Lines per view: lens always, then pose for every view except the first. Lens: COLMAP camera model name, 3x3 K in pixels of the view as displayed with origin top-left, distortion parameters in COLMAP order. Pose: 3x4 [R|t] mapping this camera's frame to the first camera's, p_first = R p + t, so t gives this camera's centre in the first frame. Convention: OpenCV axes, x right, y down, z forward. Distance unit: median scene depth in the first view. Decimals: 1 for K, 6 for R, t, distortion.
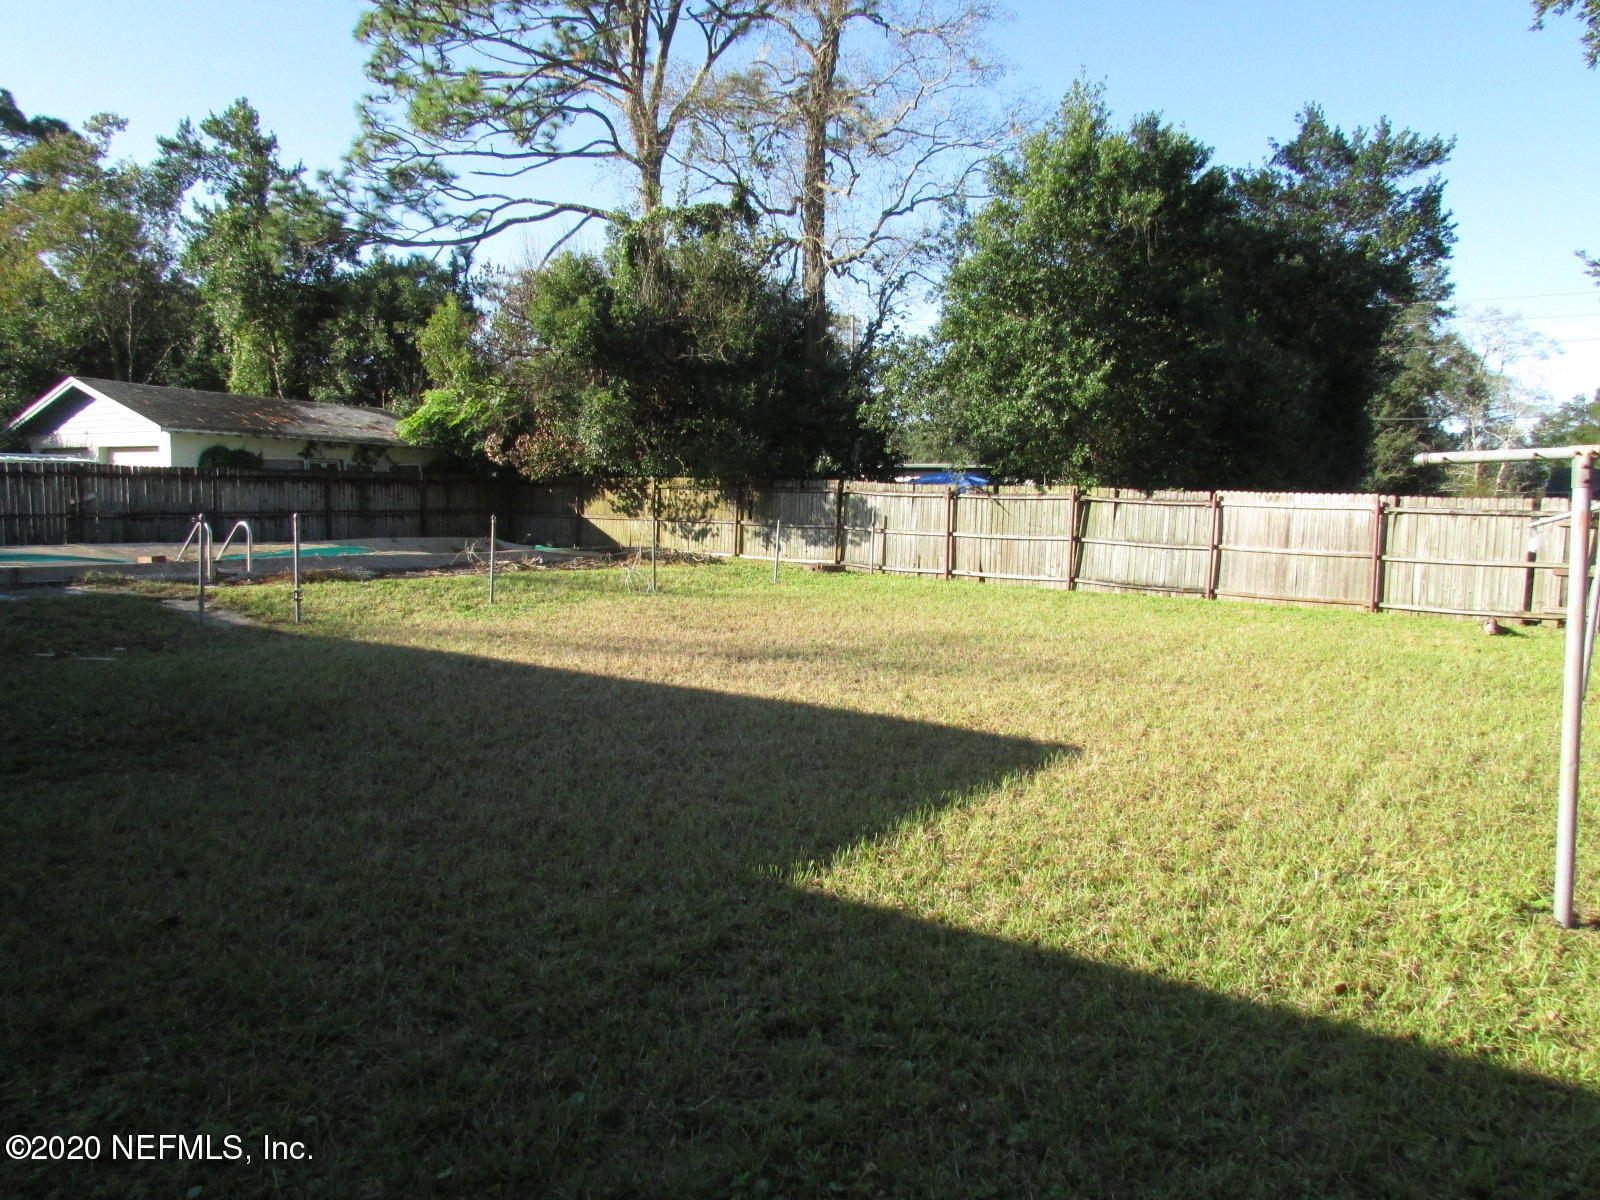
lens RADIAL K [[1146.5, 0, 791.6], [0, 1146.5, 587.5], [0, 0, 1]] dist [-0.020700, 0.018276]
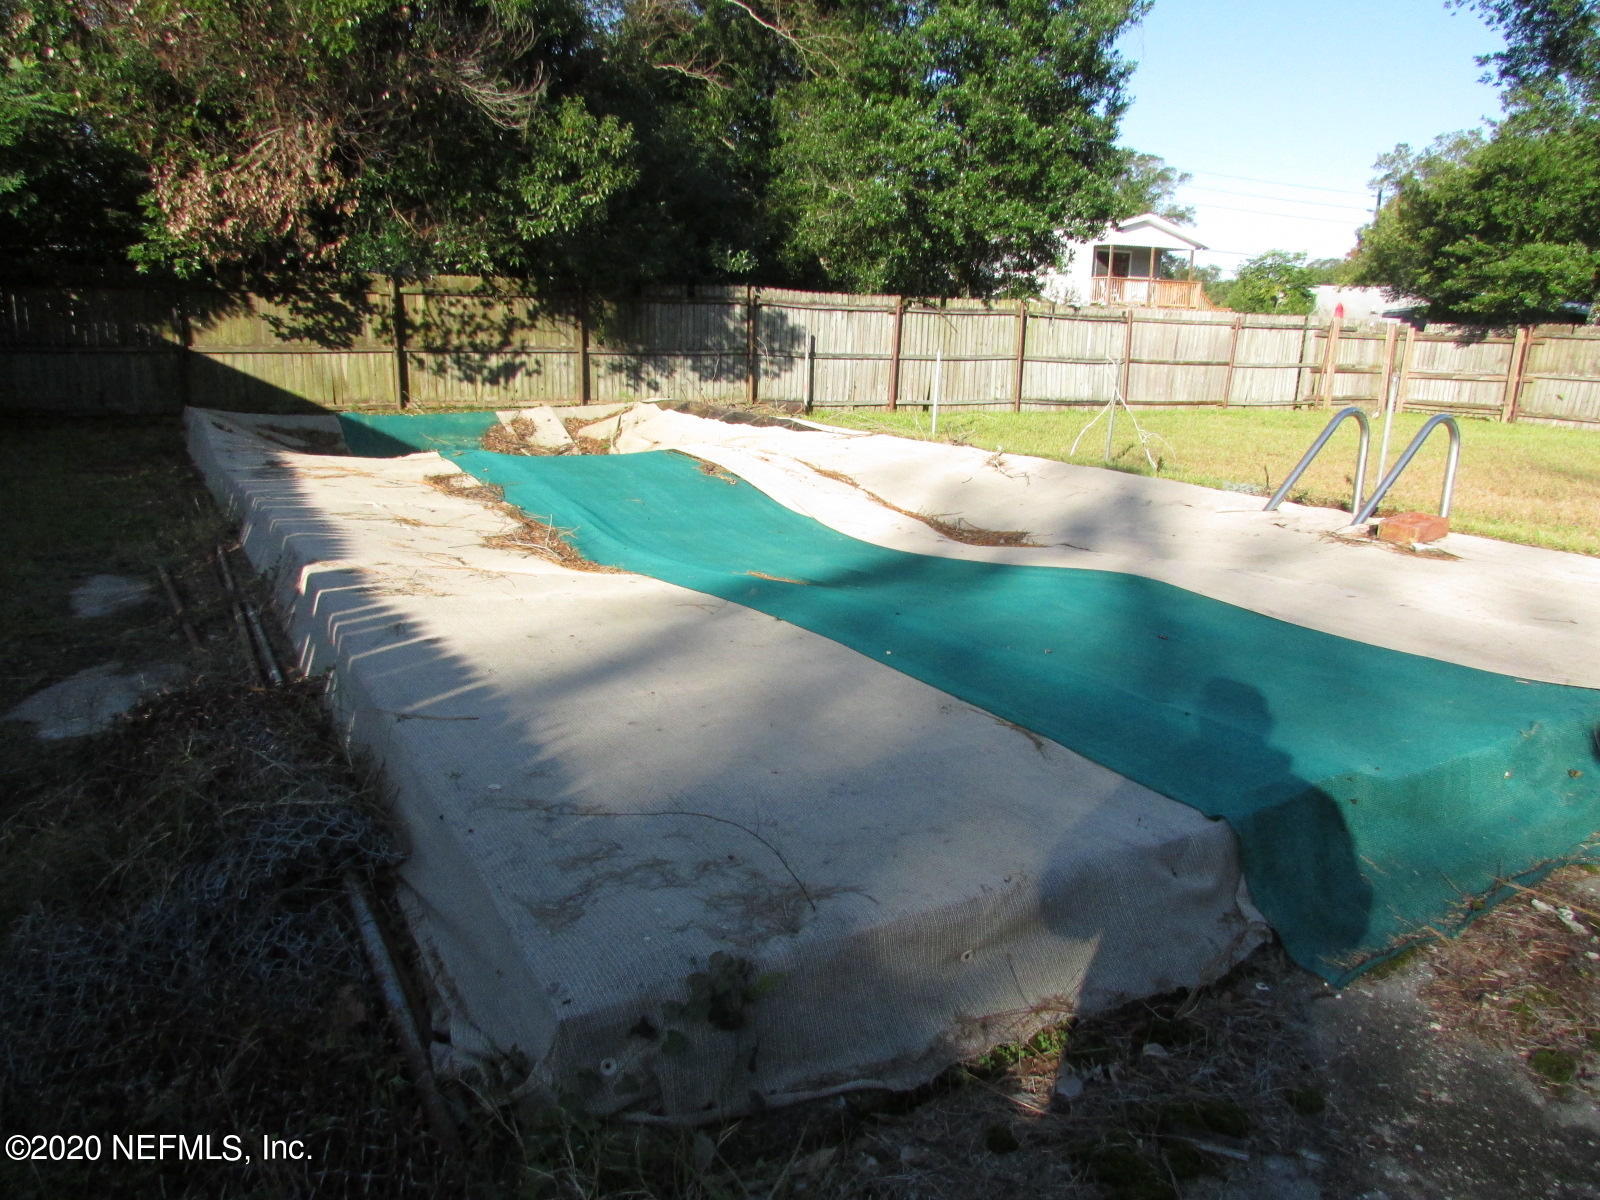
lens RADIAL K [[1146.5, 0, 789.7], [0, 1146.5, 613.3], [0, 0, 1]] dist [-0.020700, 0.018276]
pose [[0.448212, -0.237123, 0.861904, -0.559901], [0.057408, 0.969822, 0.236959, -0.057239], [-0.892082, -0.056728, 0.448299, 0.575954]]
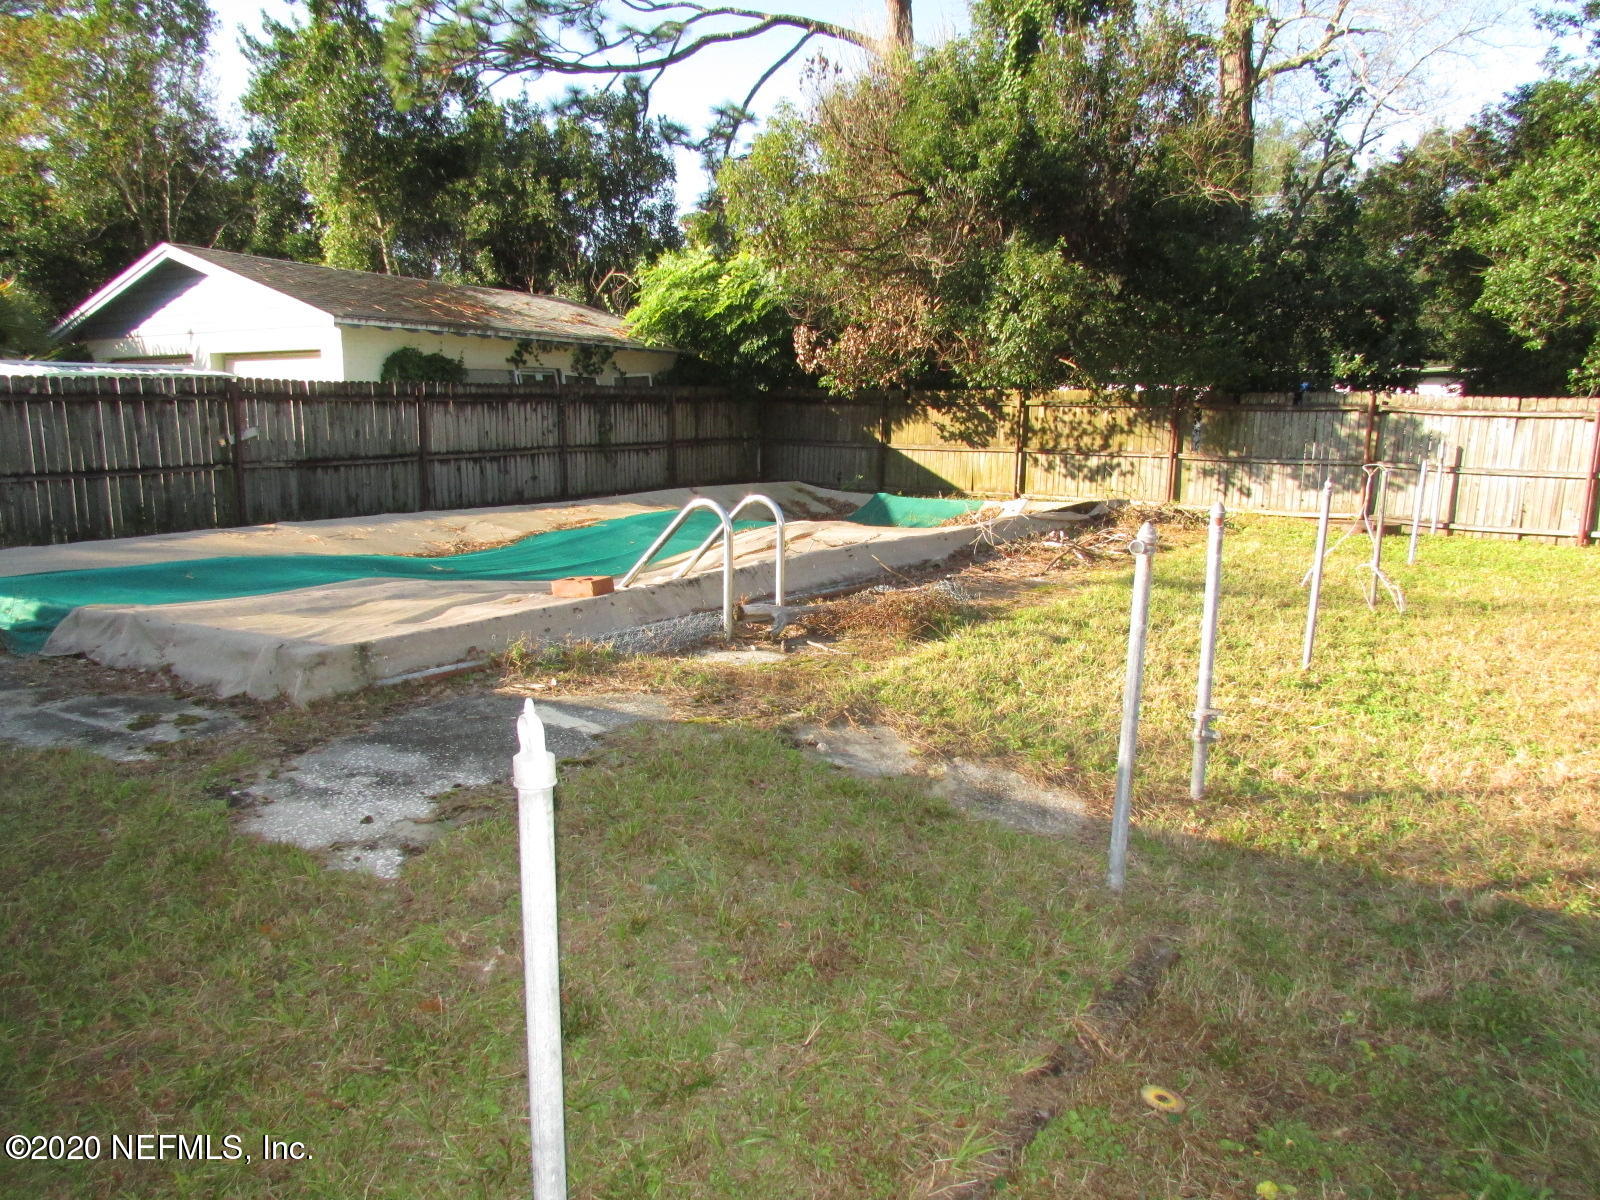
lens RADIAL K [[1146.5, 0, 807.3], [0, 1146.5, 596.2], [0, 0, 1]] dist [-0.020700, 0.018276]
pose [[0.999549, -0.016057, 0.025376, -0.270811], [0.013813, 0.996179, 0.086230, -0.033616], [-0.026663, -0.085841, 0.995952, 0.309247]]
